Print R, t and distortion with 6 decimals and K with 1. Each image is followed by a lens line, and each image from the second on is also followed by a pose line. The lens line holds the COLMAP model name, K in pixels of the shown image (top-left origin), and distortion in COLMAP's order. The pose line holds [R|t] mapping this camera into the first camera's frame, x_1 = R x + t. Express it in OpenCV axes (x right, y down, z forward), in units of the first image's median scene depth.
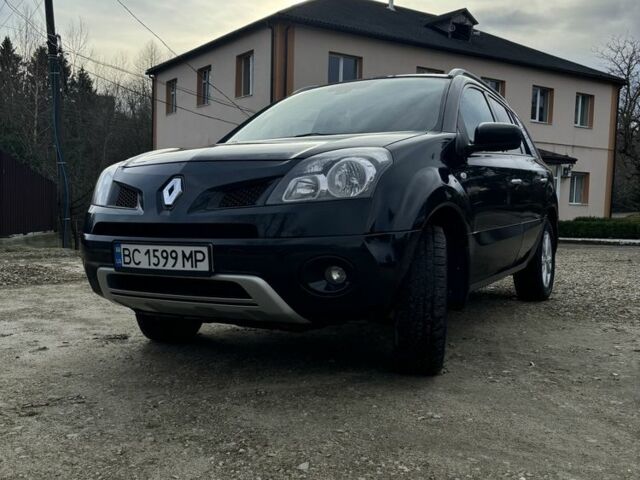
lens RADIAL K [[639.3, 0, 320.0], [0, 639.3, 240.0], [0, 0, 1]] dist [0.000875, -0.017432]
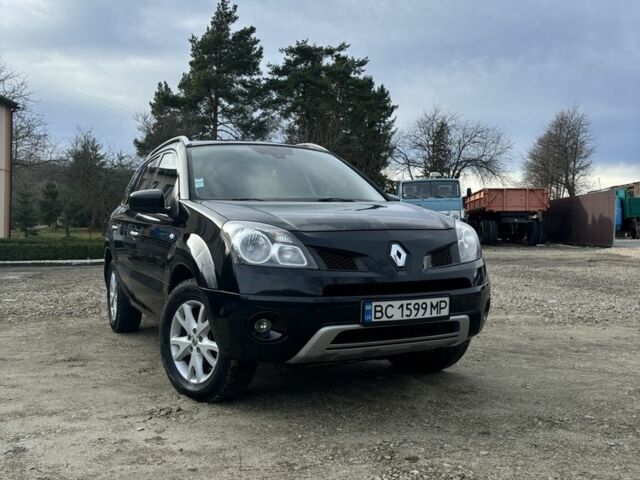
lens RADIAL K [[639.3, 0, 320.0], [0, 639.3, 240.0], [0, 0, 1]] dist [0.000875, -0.017432]
pose [[0.556460, -0.017704, 0.830686, -1.315071], [0.037939, 0.999272, -0.004118, -0.103621], [-0.830008, 0.033807, 0.556726, 0.439262]]
